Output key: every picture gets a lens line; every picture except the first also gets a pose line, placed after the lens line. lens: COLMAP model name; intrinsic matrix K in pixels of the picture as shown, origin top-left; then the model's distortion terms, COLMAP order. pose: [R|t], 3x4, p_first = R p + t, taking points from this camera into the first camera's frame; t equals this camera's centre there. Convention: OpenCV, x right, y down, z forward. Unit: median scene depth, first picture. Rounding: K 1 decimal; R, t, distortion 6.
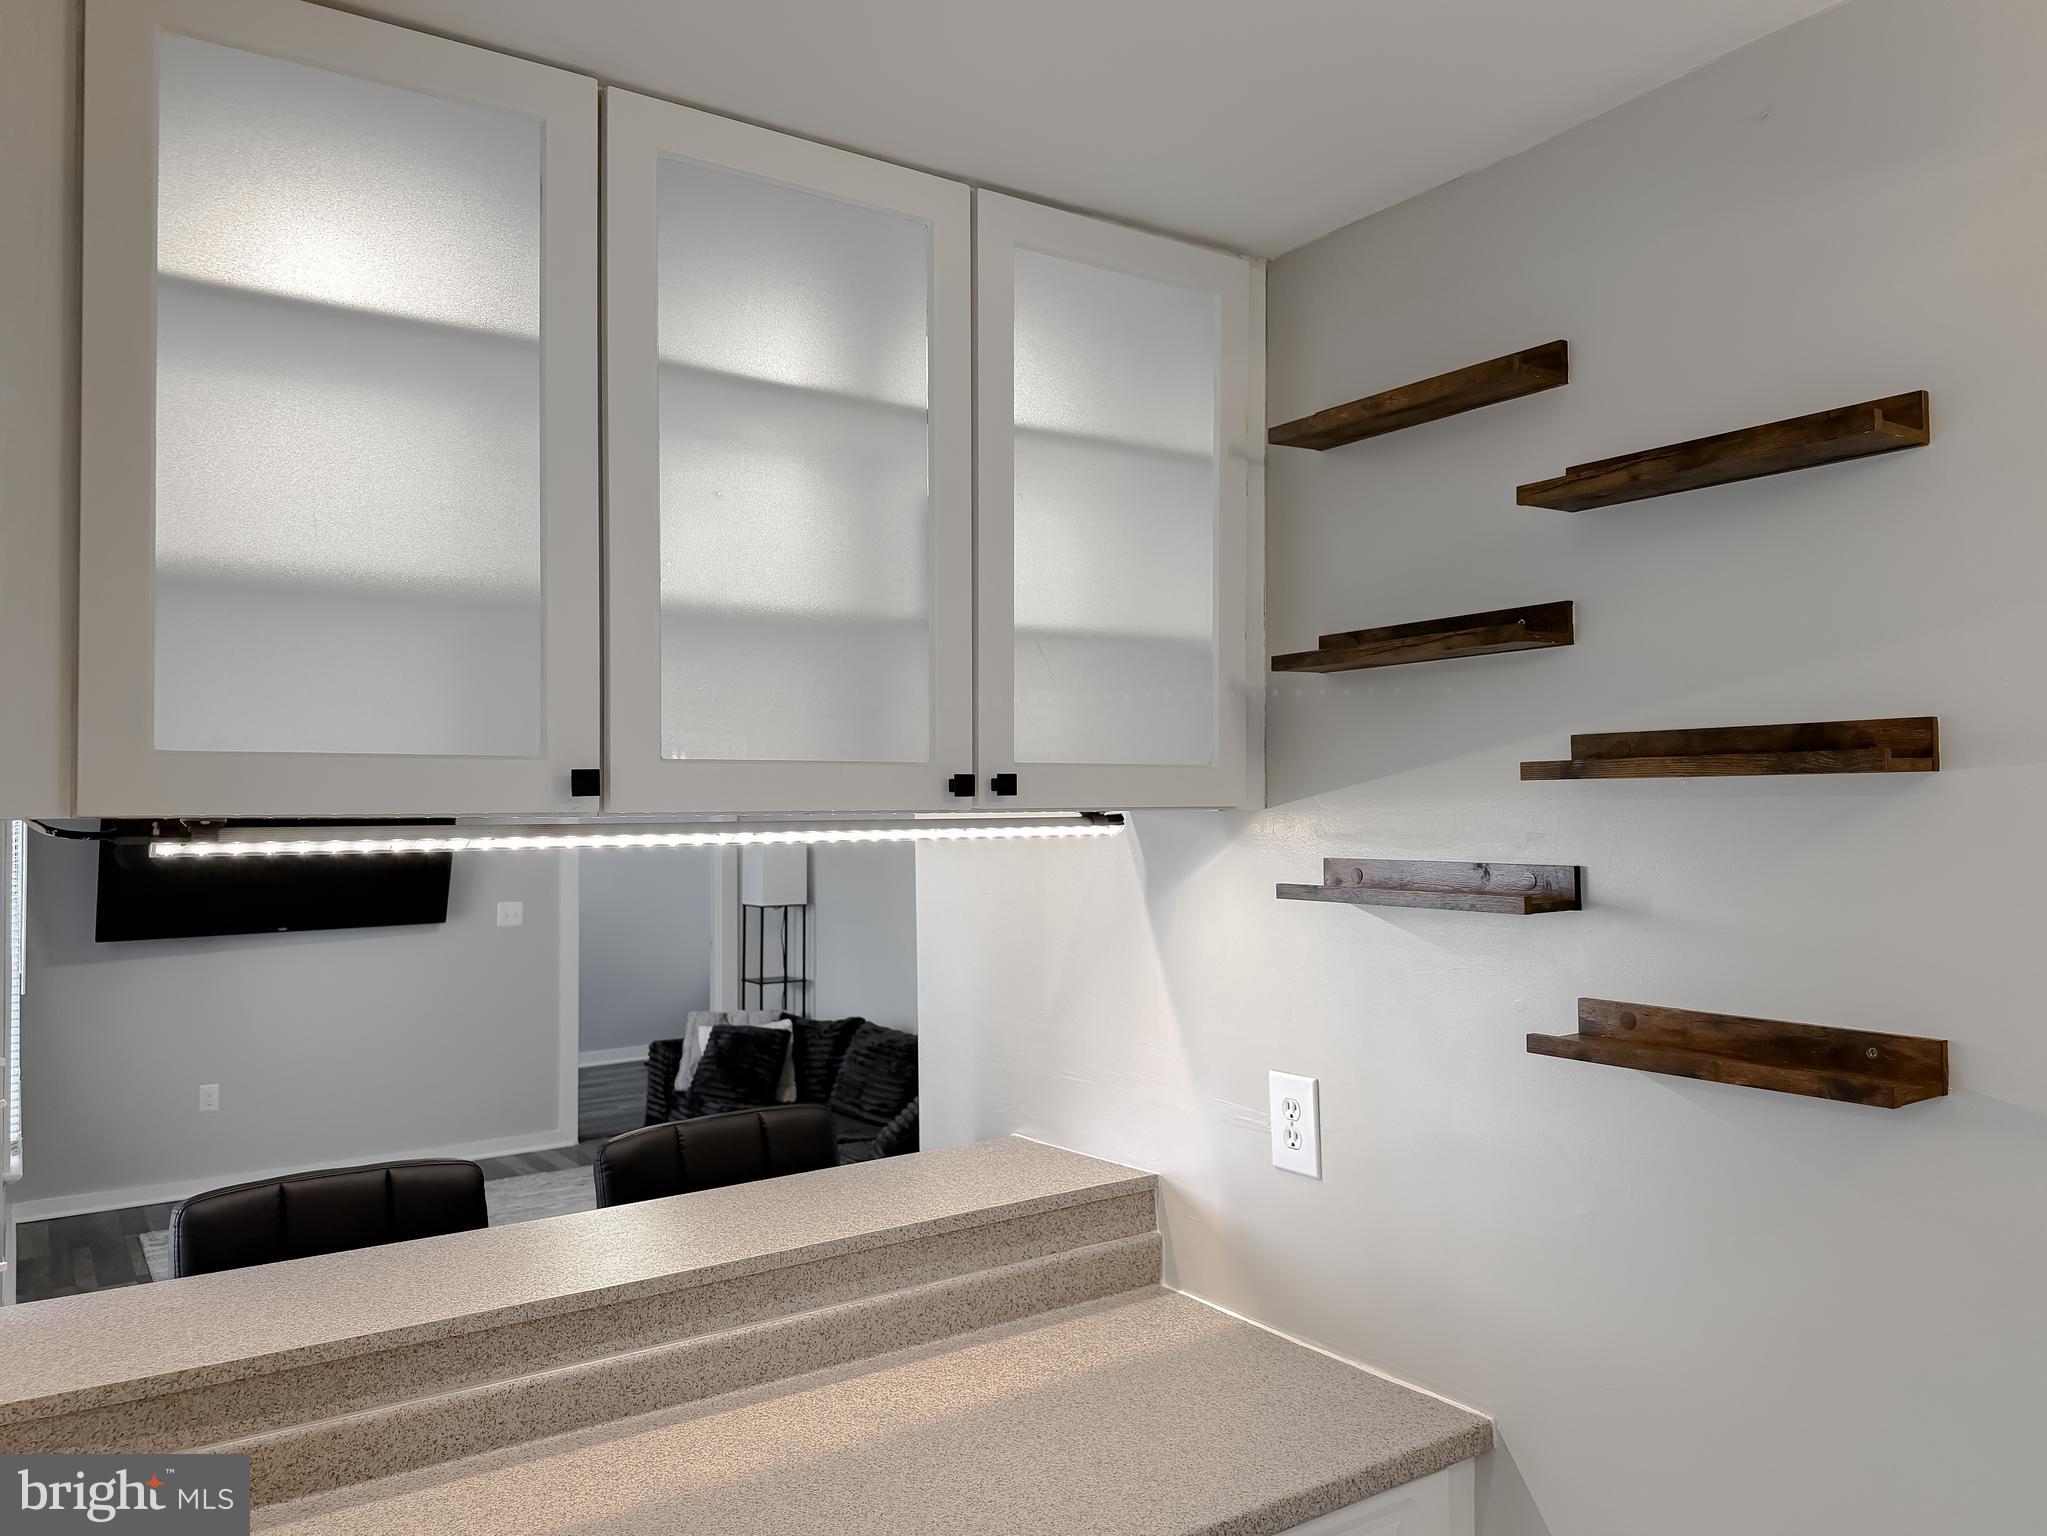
lens RADIAL K [[1453.4, 0, 1018.4], [0, 1453.4, 758.8], [0, 0, 1]] dist [0.095687, -0.177800]
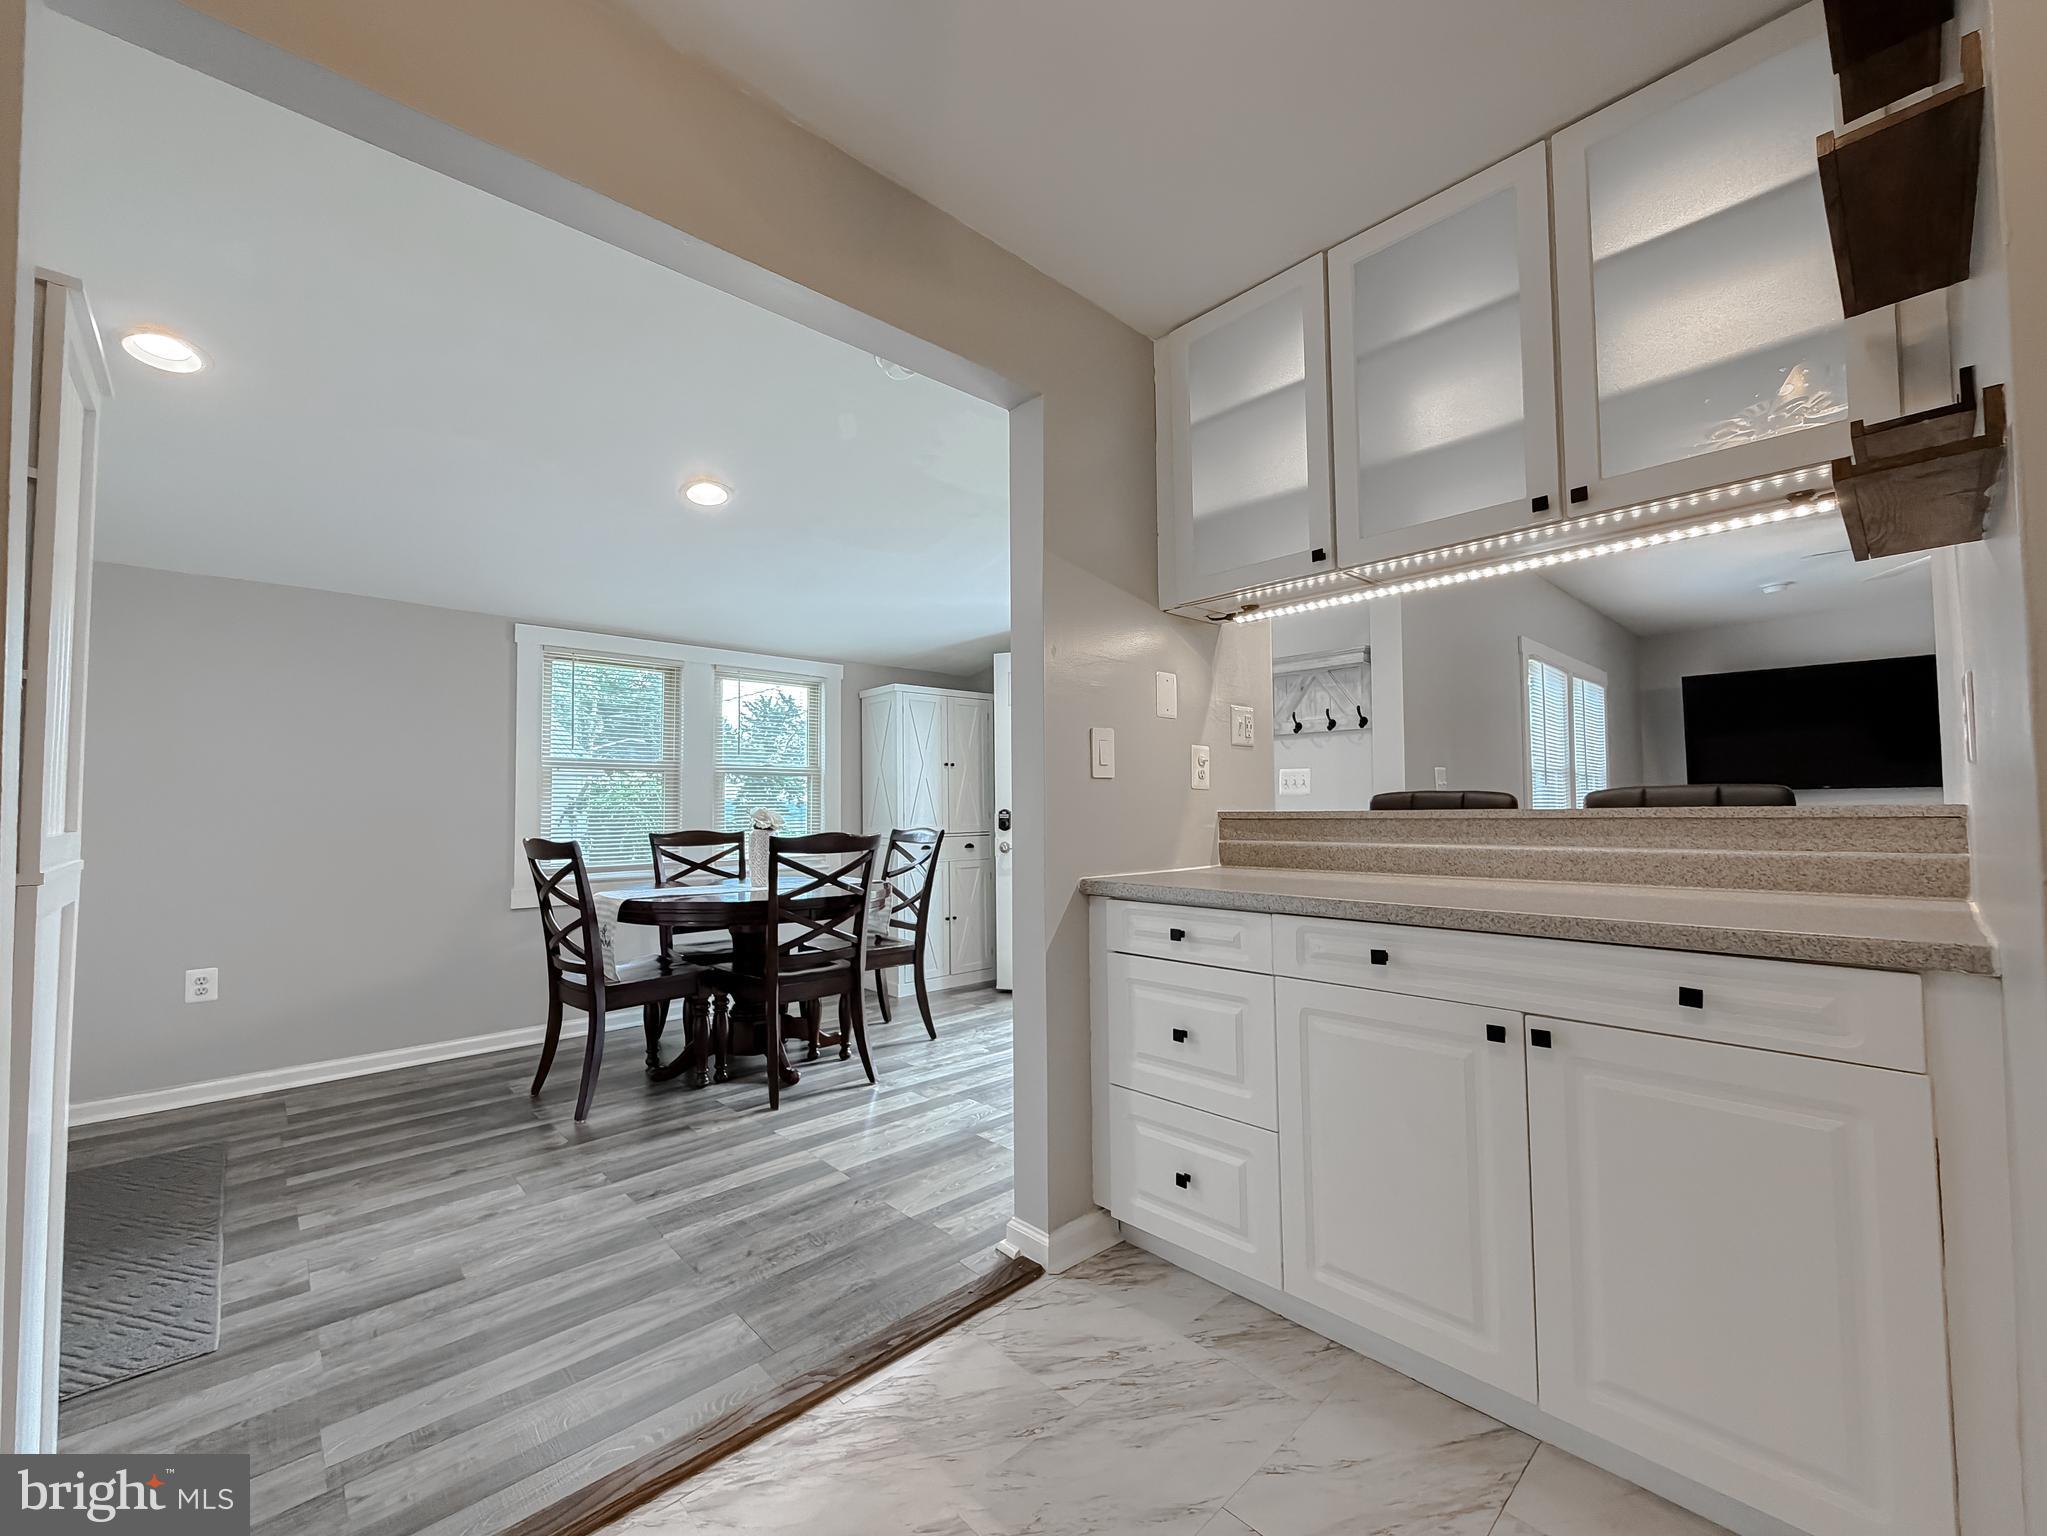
lens RADIAL K [[824.5, 0, 997.2], [0, 824.5, 777.8], [0, 0, 1]] dist [-0.000288, -0.000001]
pose [[0.140356, -0.024578, -0.989796, 0.720176], [0.040045, 0.999015, -0.019129, 0.292027], [0.989291, -0.036951, 0.141202, 0.223477]]
